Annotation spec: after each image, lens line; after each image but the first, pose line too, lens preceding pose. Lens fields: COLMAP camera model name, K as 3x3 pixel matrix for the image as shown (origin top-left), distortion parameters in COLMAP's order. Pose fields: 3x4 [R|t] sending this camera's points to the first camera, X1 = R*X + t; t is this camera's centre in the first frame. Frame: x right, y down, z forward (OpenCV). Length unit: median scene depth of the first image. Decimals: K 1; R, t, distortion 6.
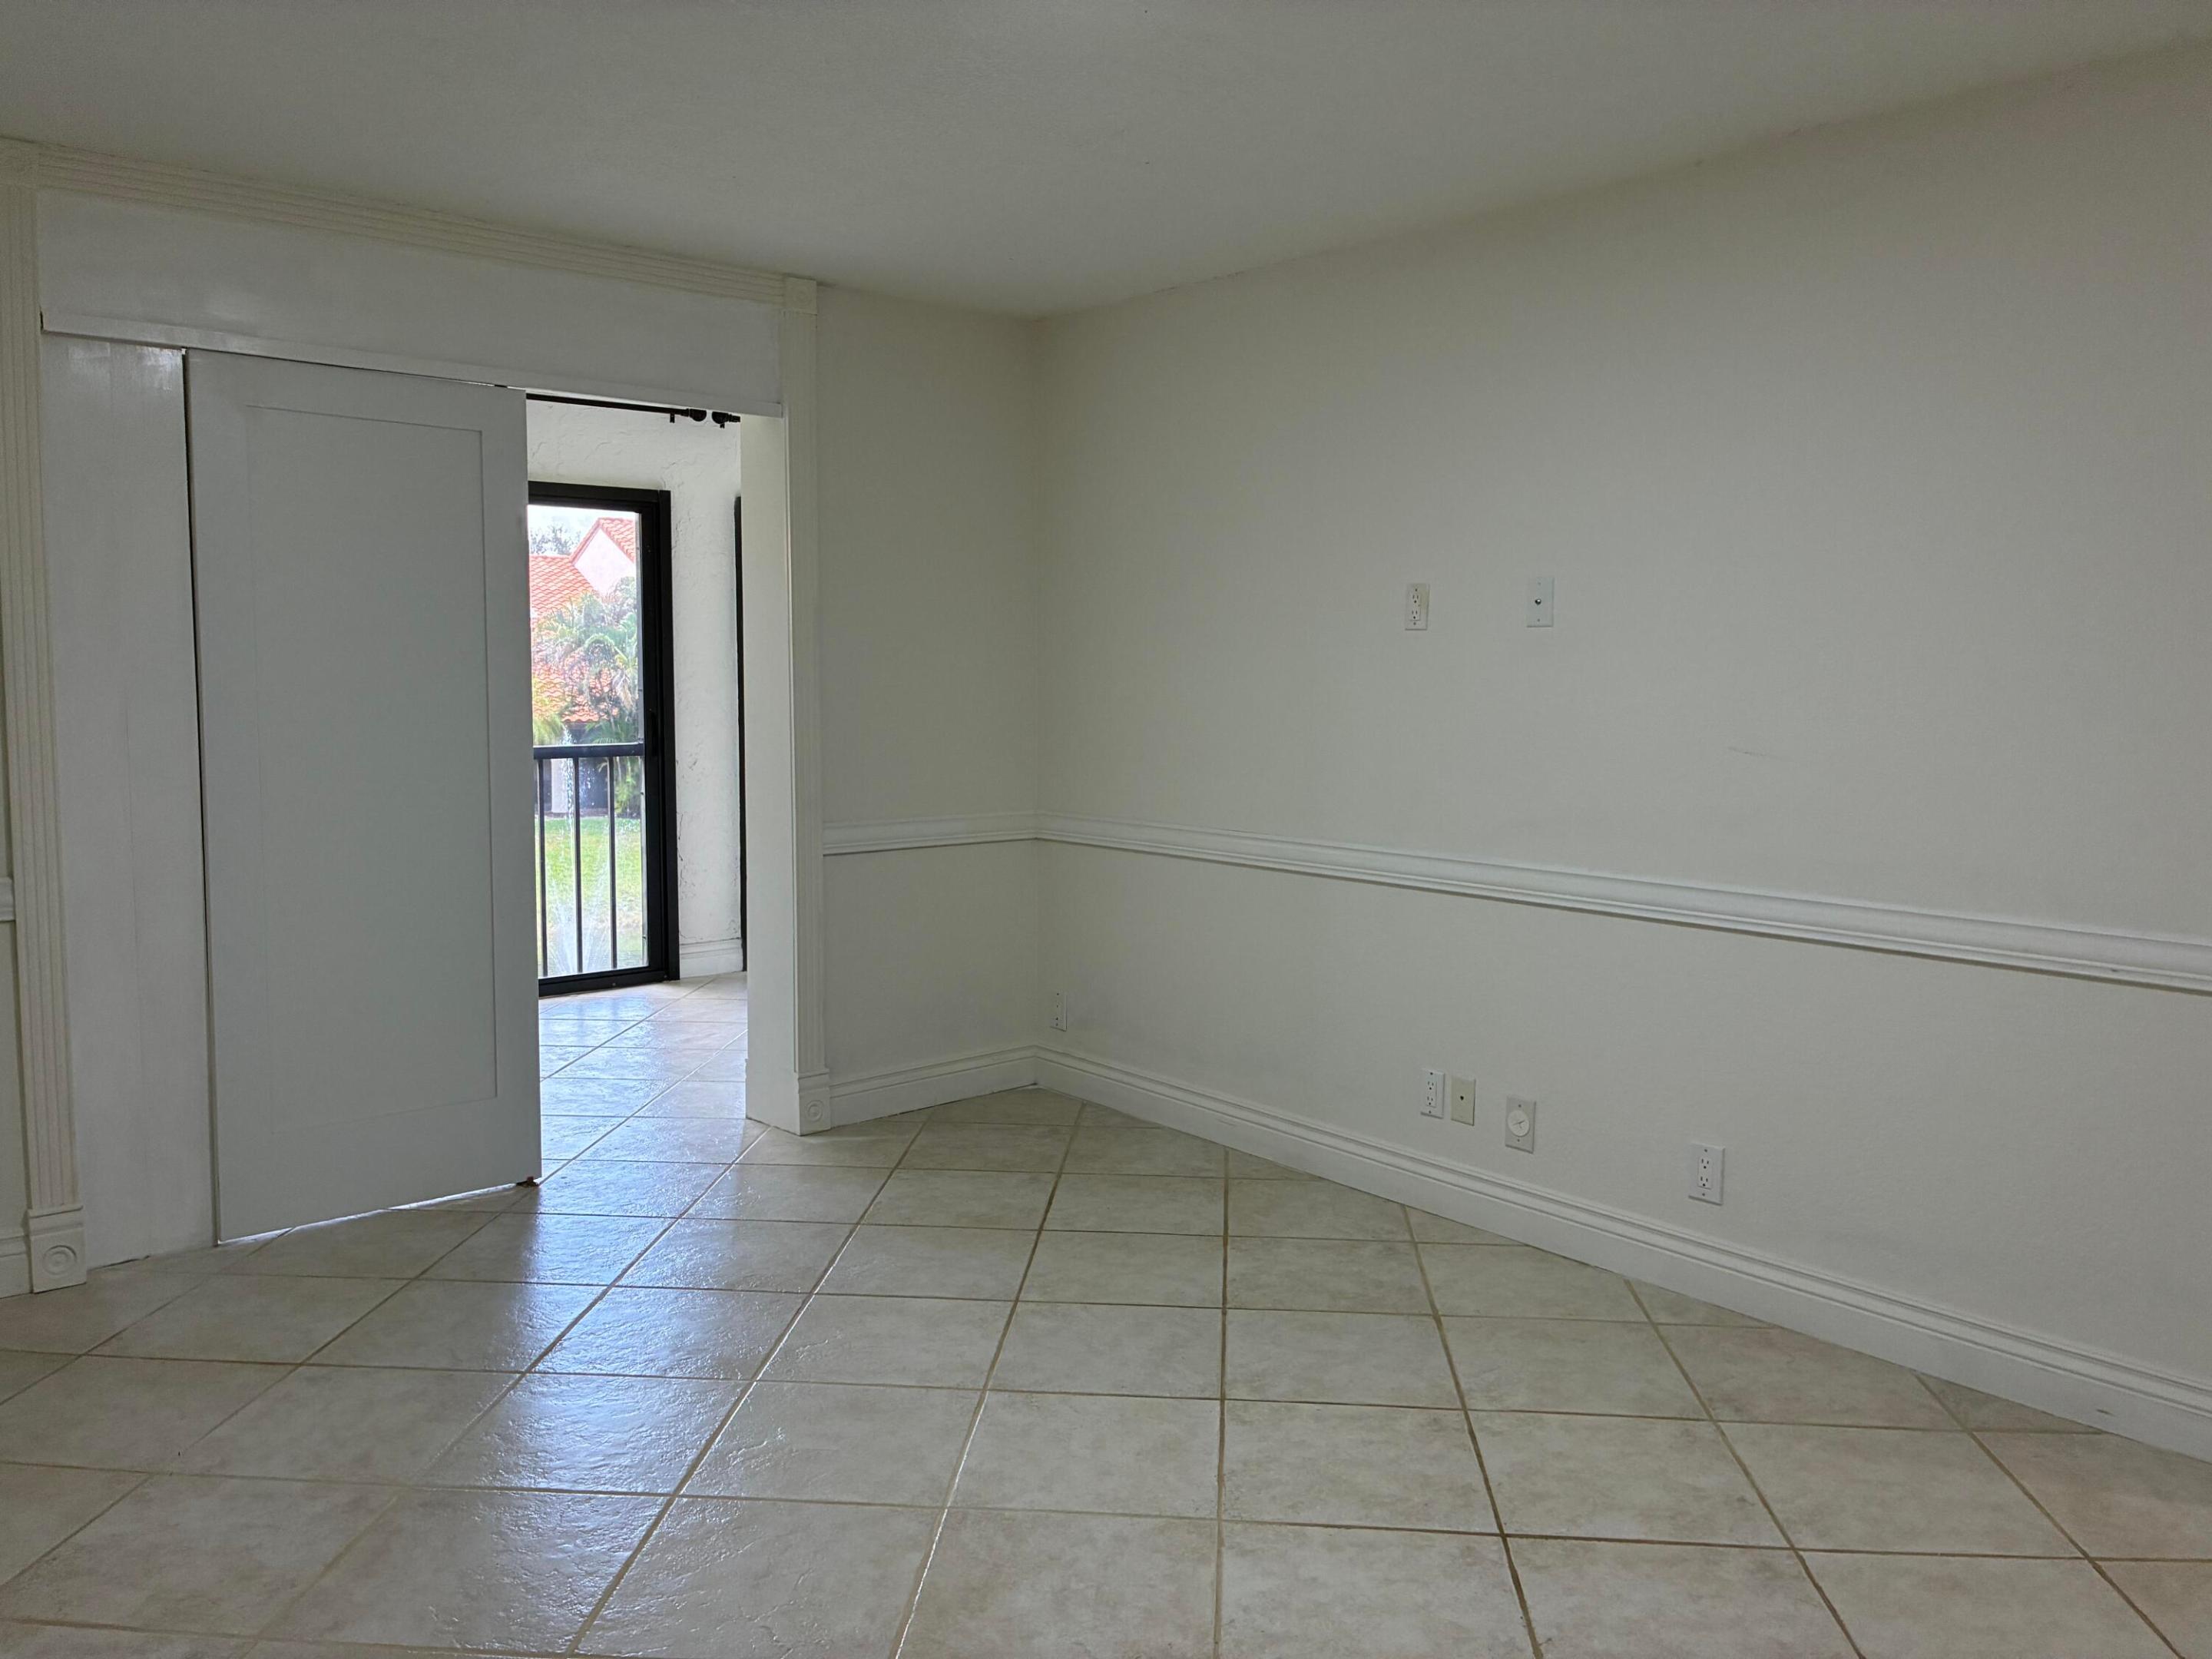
lens RADIAL K [[1680.9, 0, 1110.8], [0, 1680.9, 820.1], [0, 0, 1]] dist [0.011621, -0.003531]
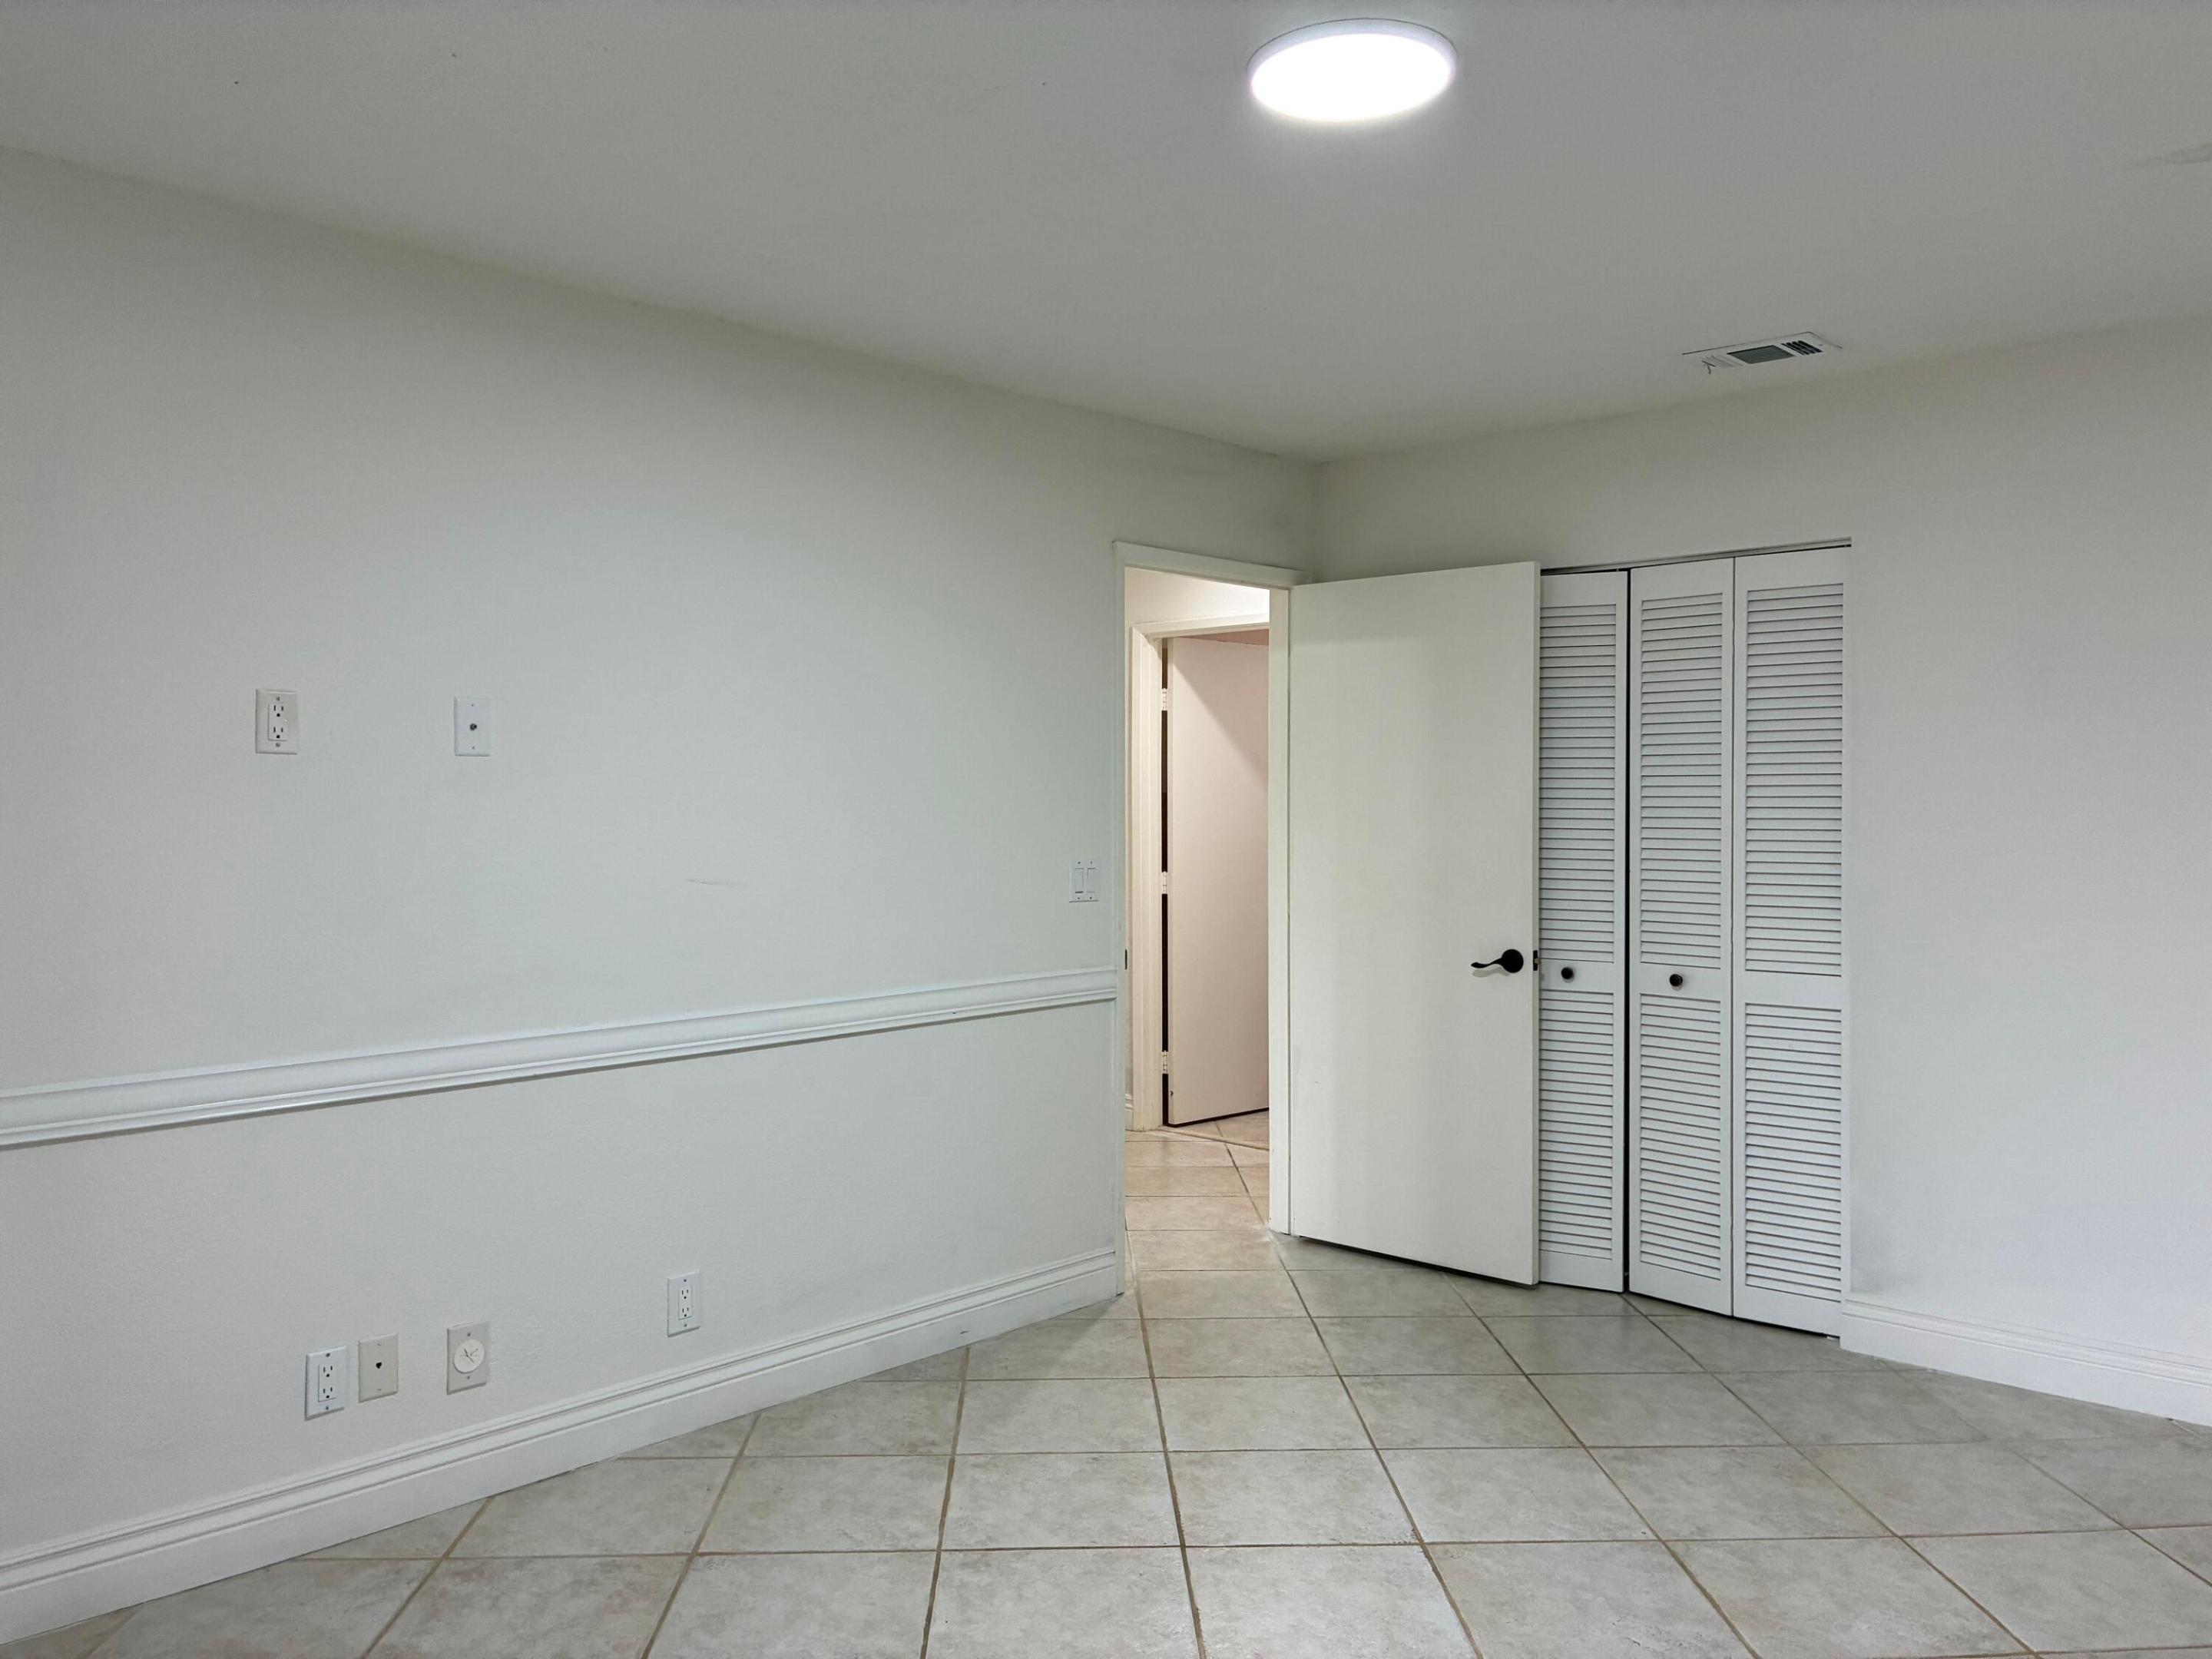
lens RADIAL K [[1680.9, 0, 1110.8], [0, 1680.9, 820.1], [0, 0, 1]] dist [0.011621, -0.003531]
pose [[-0.107120, -0.015408, 0.994127, -0.666701], [0.099886, 0.994654, 0.026179, -0.077556], [-0.989216, 0.102104, -0.105008, 0.826446]]
